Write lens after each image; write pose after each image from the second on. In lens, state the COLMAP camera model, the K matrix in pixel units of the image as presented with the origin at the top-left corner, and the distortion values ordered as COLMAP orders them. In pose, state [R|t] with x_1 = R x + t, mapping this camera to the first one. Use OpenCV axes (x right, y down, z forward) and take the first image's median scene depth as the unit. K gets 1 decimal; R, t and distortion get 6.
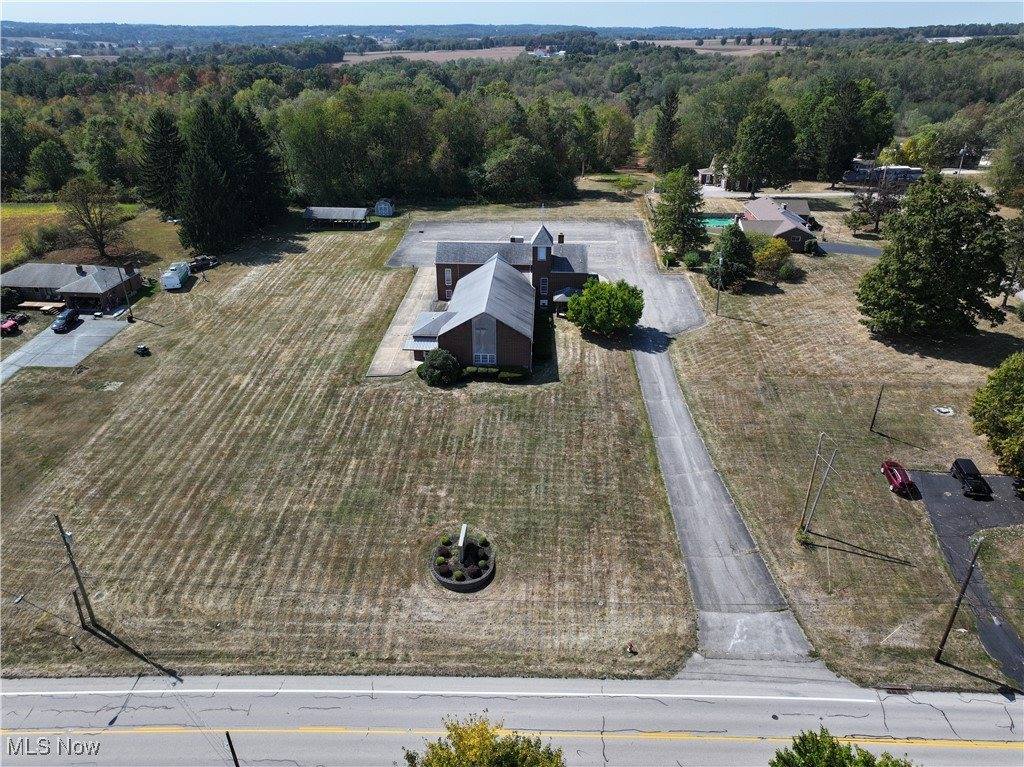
lens RADIAL K [[720.2, 0, 515.4], [0, 720.2, 380.1], [0, 0, 1]] dist [0.000184, 0.018173]
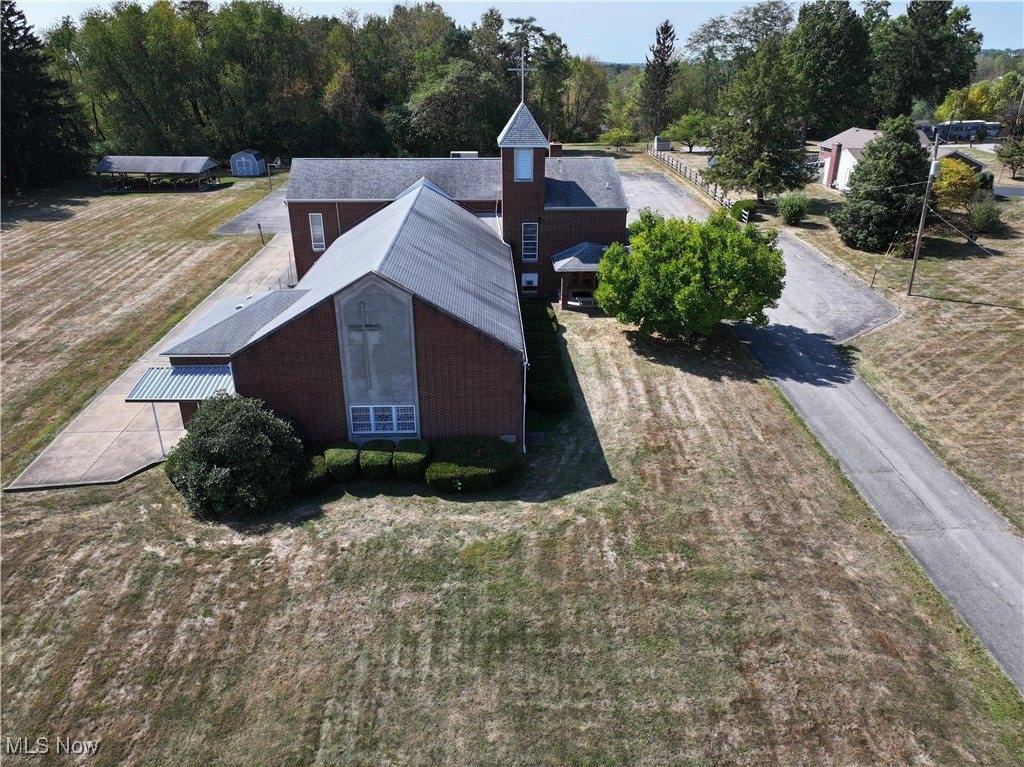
lens RADIAL K [[720.2, 0, 515.4], [0, 720.2, 380.1], [0, 0, 1]] dist [0.000184, 0.018173]
pose [[0.996579, -0.035071, 0.074830, -0.006198], [0.038304, 0.998374, -0.042213, -0.030023], [-0.073228, 0.044935, 0.996302, 0.636225]]
